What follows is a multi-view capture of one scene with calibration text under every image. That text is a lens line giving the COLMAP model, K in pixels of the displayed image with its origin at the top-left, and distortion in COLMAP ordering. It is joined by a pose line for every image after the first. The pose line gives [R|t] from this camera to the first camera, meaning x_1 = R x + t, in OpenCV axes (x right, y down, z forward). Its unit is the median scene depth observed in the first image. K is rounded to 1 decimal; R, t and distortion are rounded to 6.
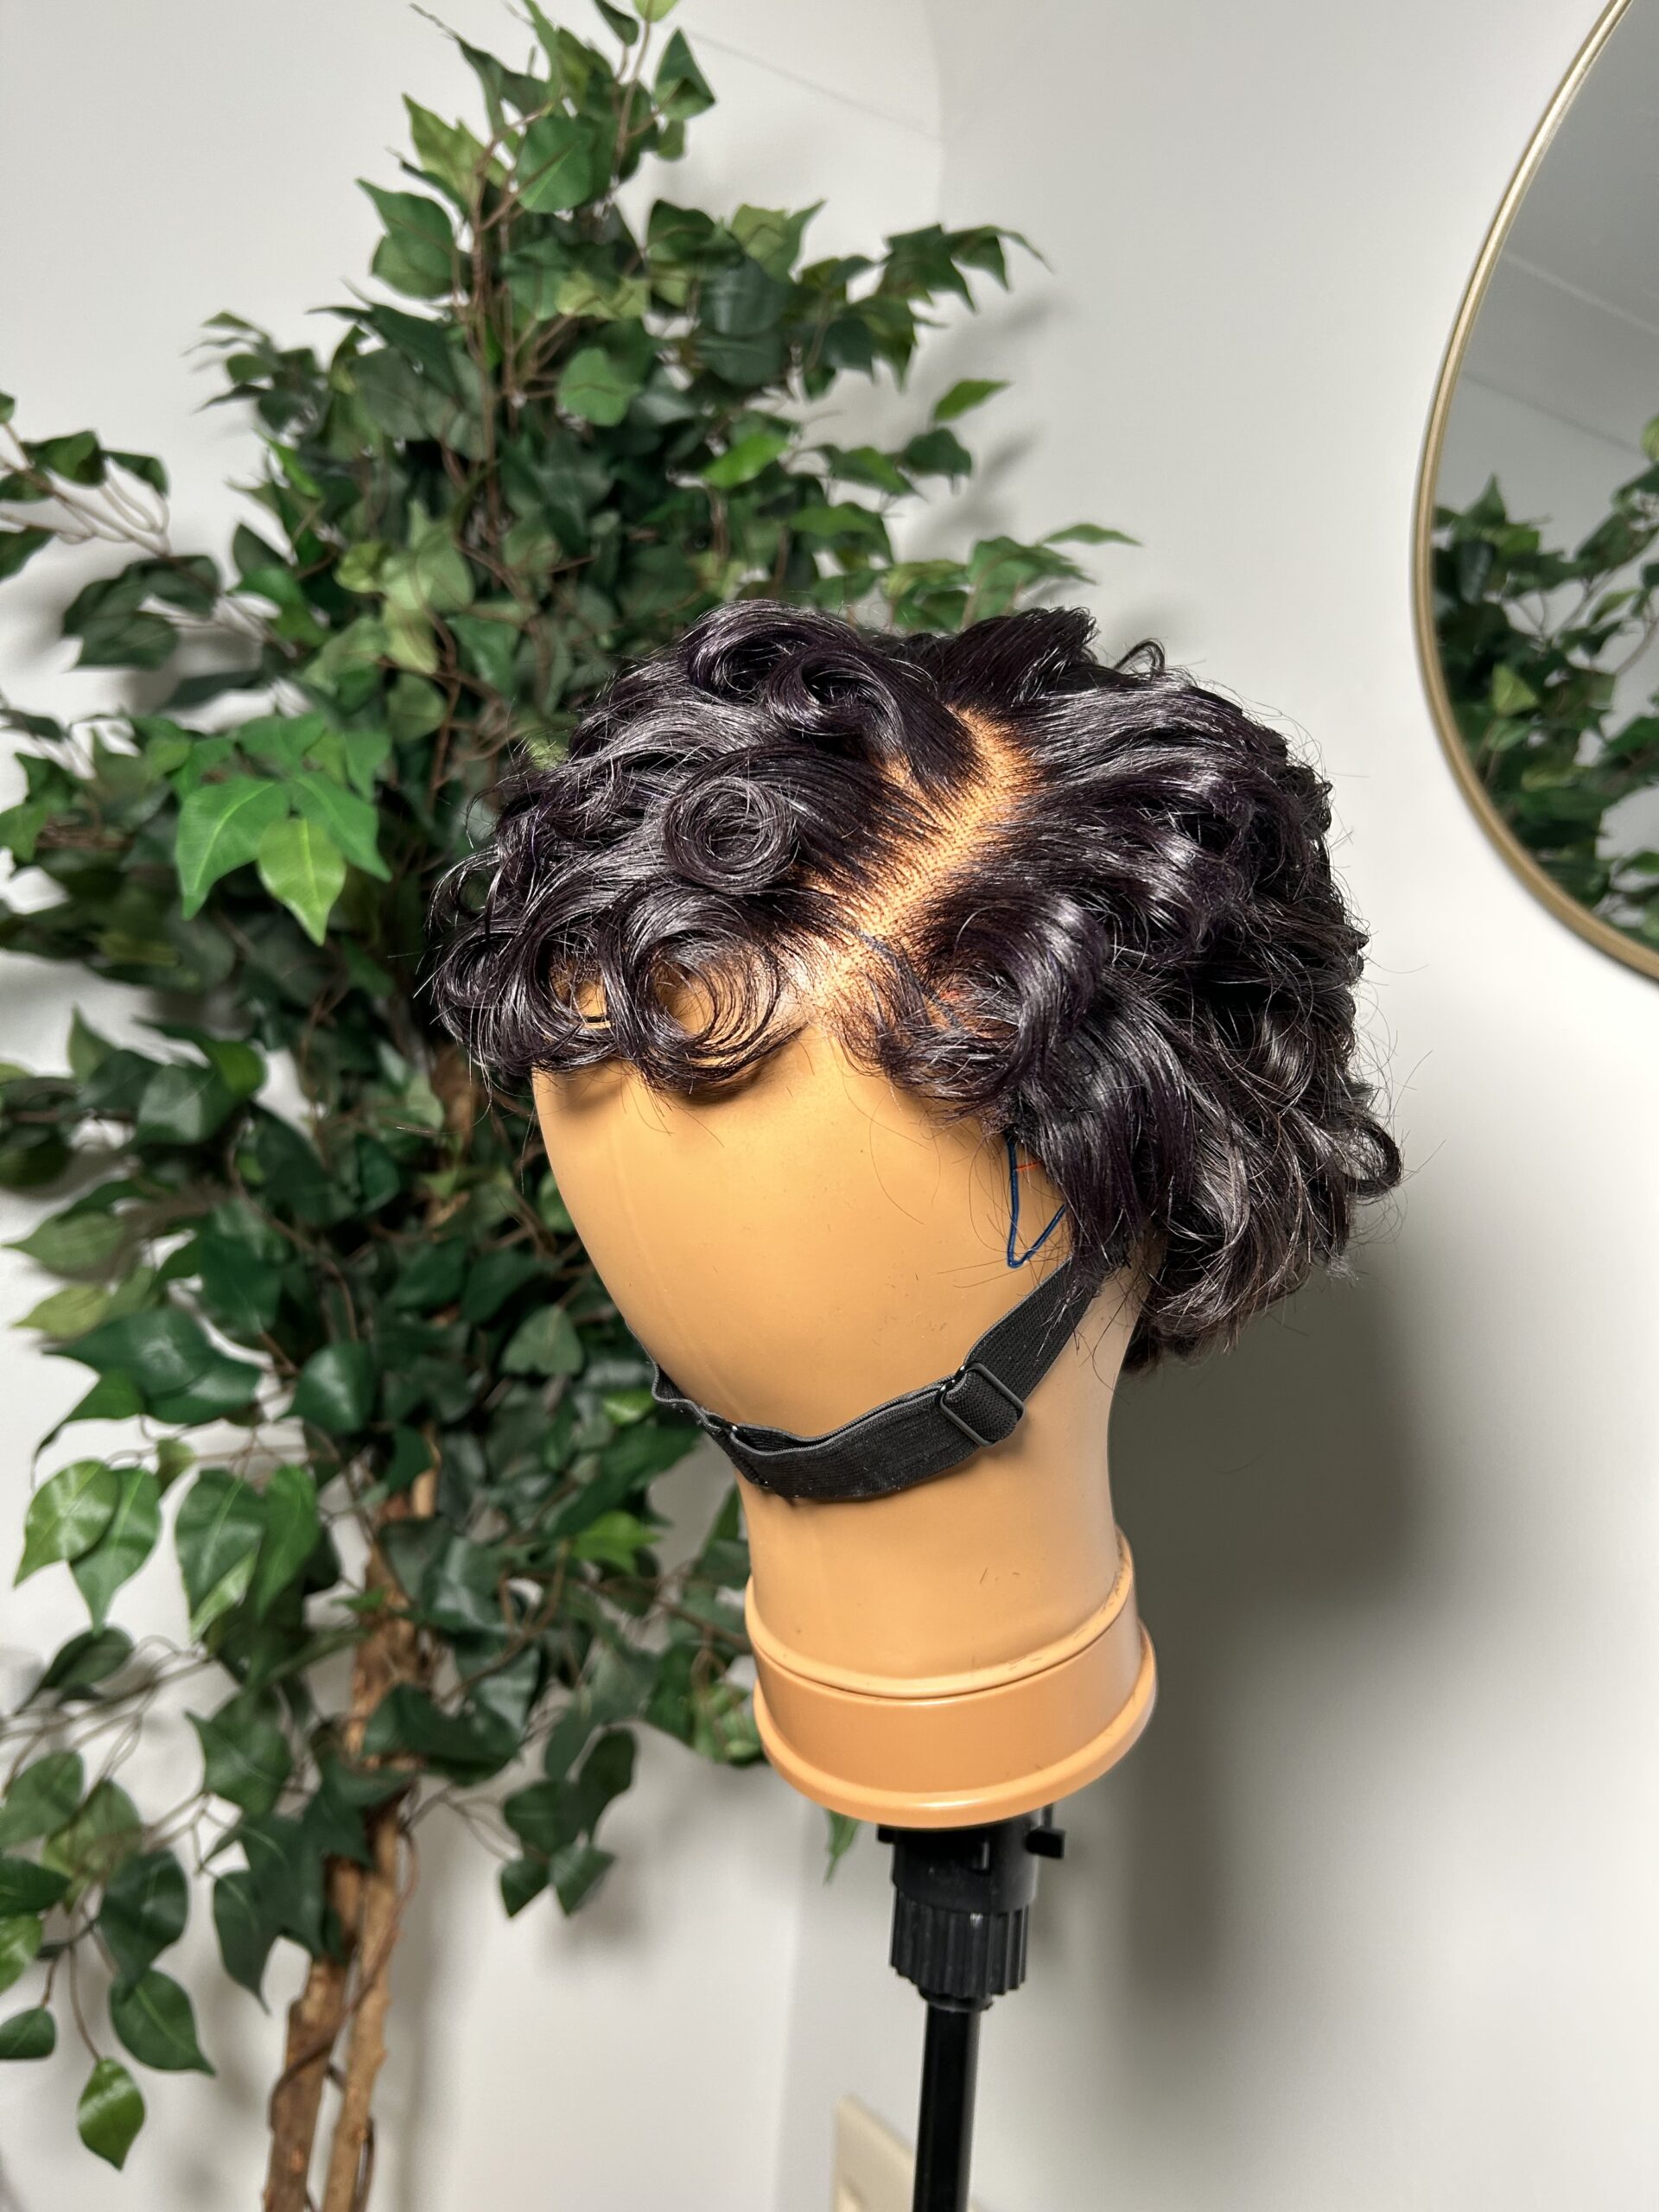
lens RADIAL K [[1691.0, 0, 829.5], [0, 1691.0, 1106.0], [0, 0, 1]] dist [0.001246, 0.002530]
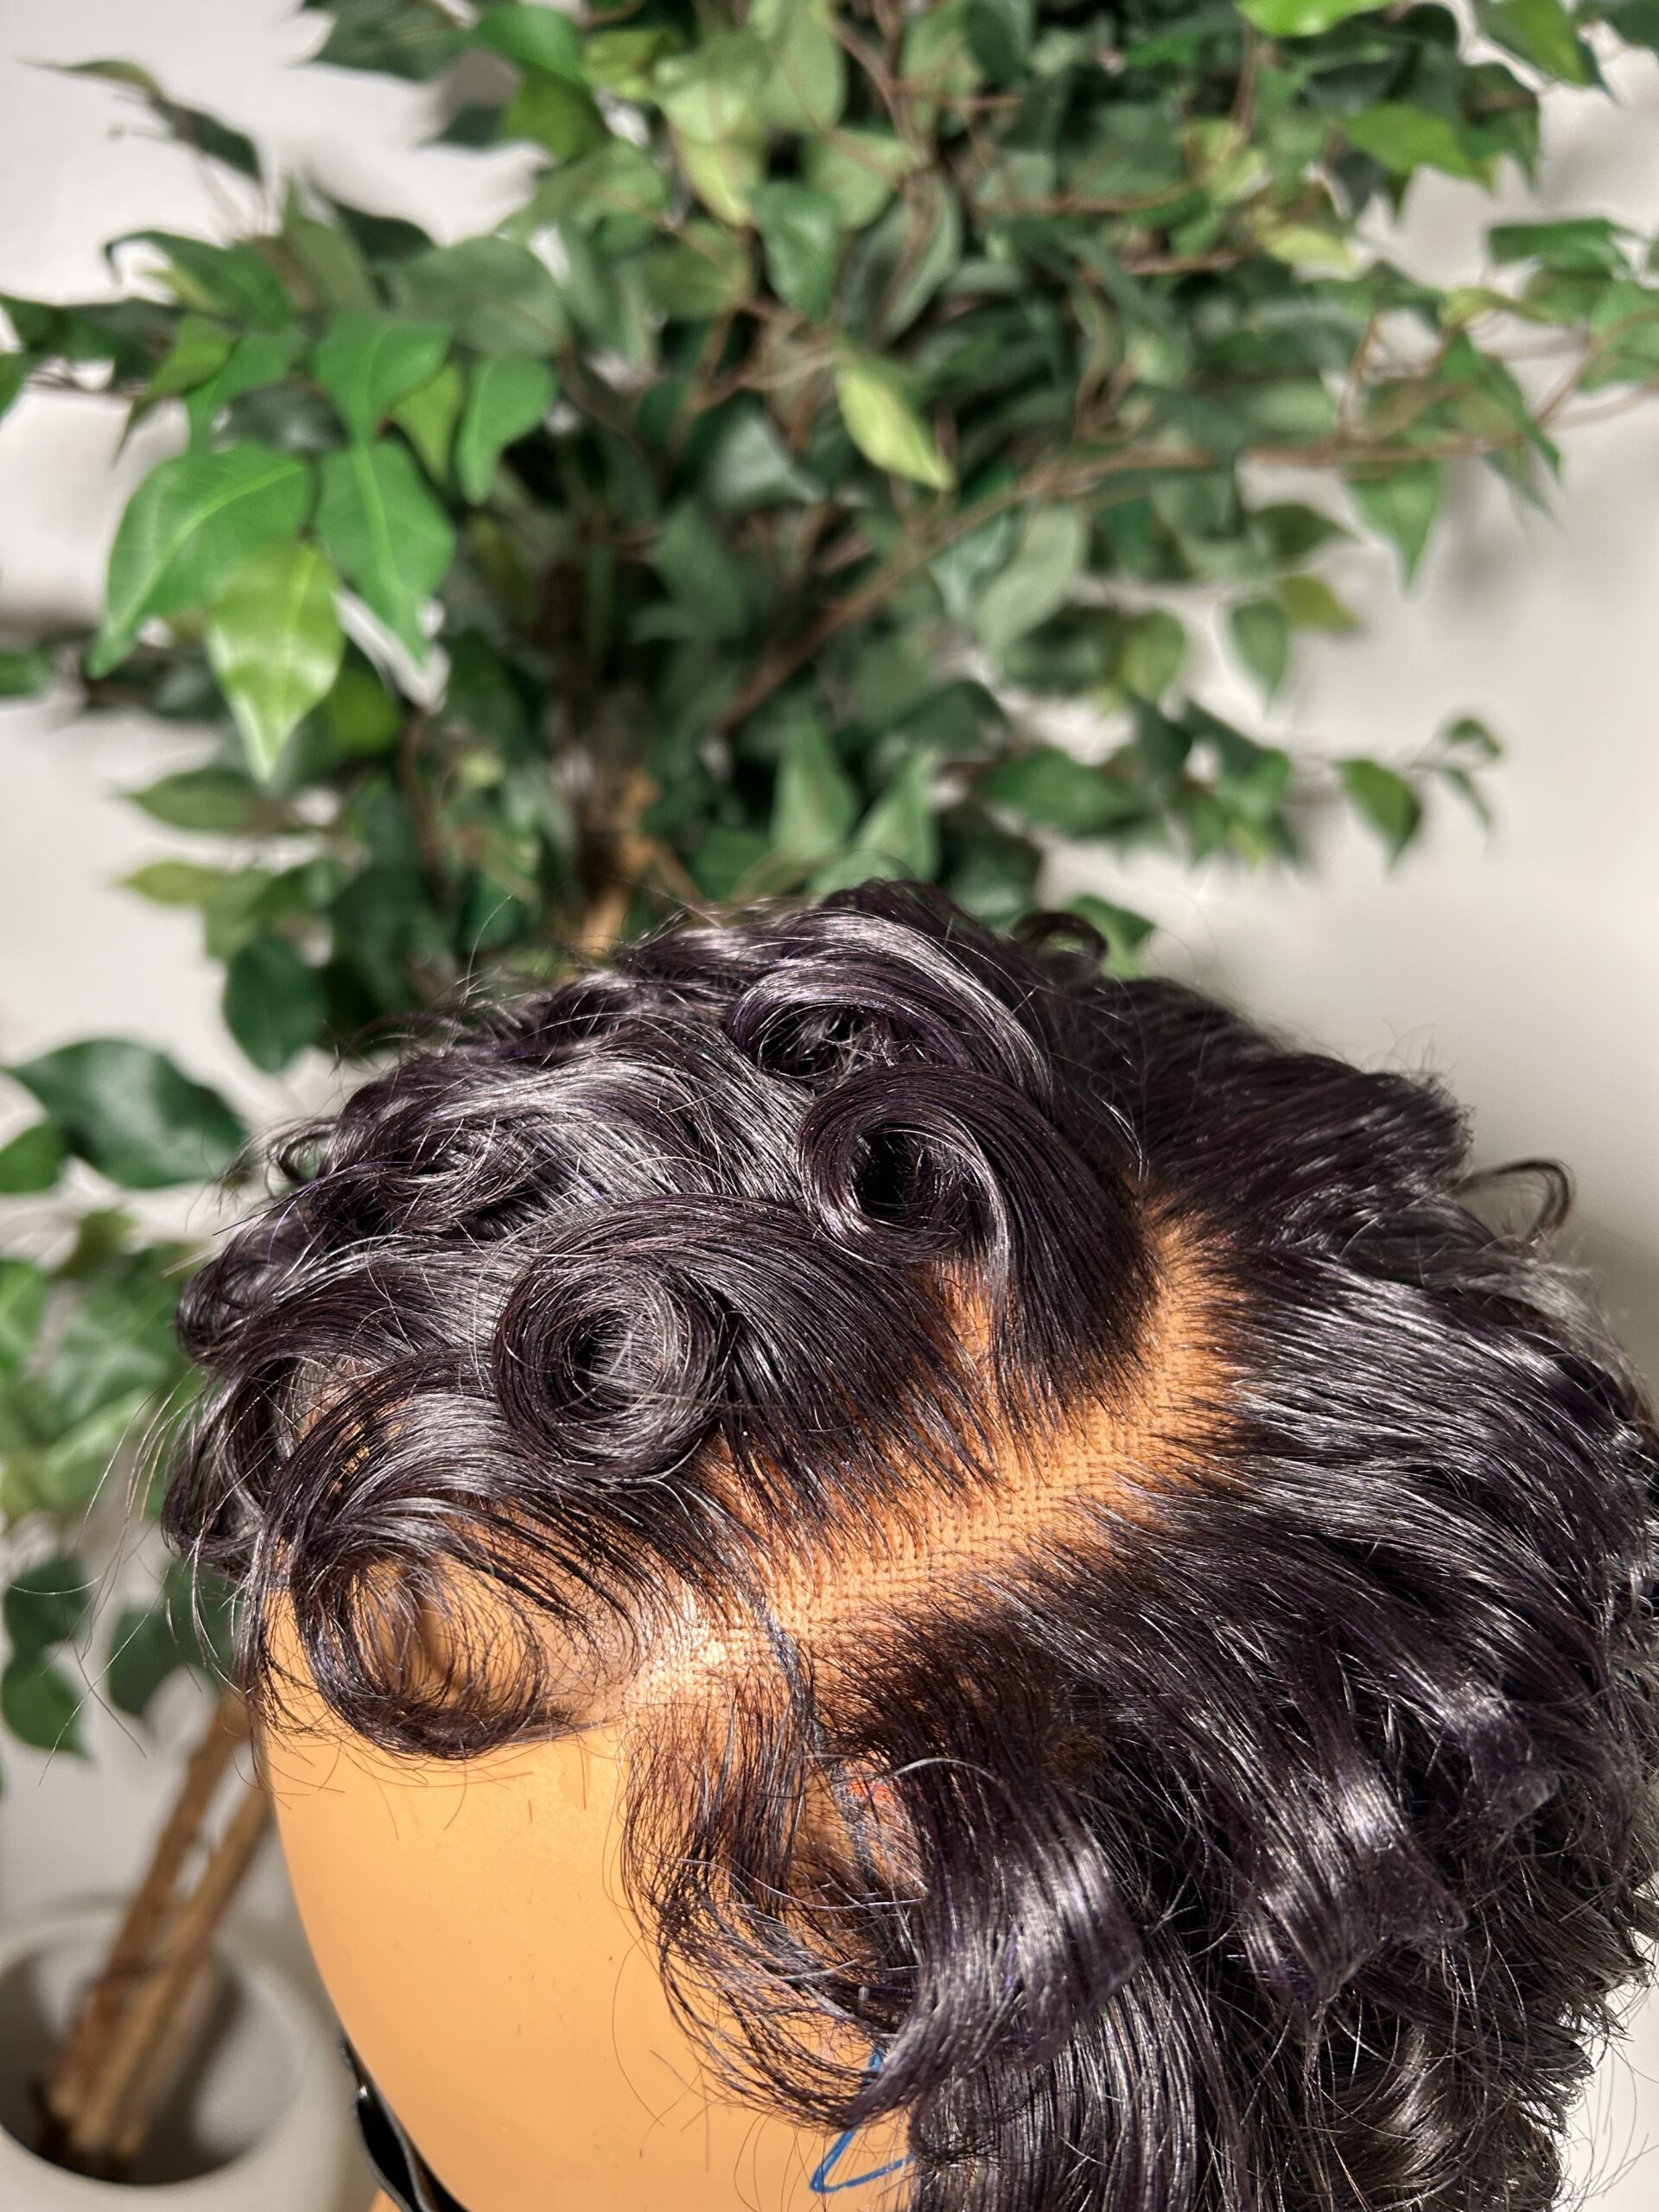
lens RADIAL K [[1691.0, 0, 829.5], [0, 1691.0, 1106.0], [0, 0, 1]] dist [0.001246, 0.002530]
pose [[0.904095, 0.395232, -0.162493, 0.058864], [-0.291524, 0.848469, 0.441718, -0.465319], [0.312451, -0.351984, 0.882316, 0.566768]]
